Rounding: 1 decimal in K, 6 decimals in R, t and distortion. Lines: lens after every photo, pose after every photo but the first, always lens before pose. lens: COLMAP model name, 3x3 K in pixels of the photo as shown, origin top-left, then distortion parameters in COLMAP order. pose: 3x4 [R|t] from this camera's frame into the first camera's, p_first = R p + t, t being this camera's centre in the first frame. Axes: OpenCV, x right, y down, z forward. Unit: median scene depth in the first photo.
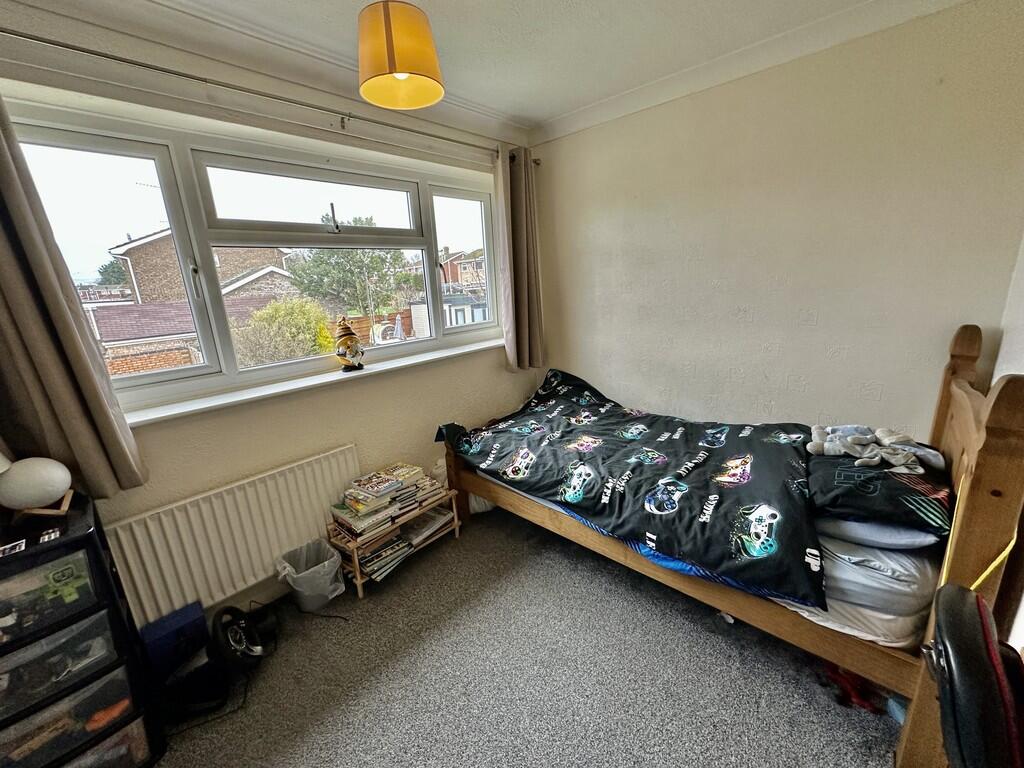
lens RADIAL K [[405.8, 0, 510.4], [0, 405.8, 386.0], [0, 0, 1]] dist [-0.002331, 0.000280]
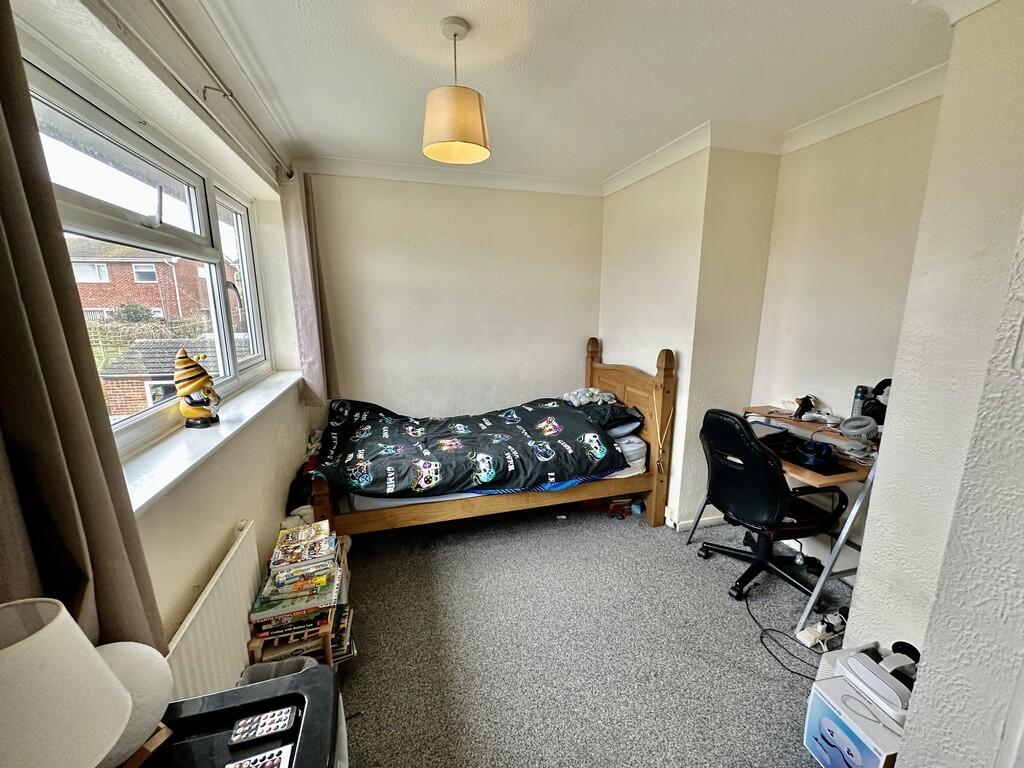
lens RADIAL K [[405.8, 0, 513.1], [0, 405.8, 385.7], [0, 0, 1]] dist [-0.002331, 0.000280]
pose [[0.507997, -0.117888, 0.853254, -0.796628], [0.193810, 0.980833, 0.020127, -0.017899], [-0.839272, 0.155145, 0.521107, 0.202981]]
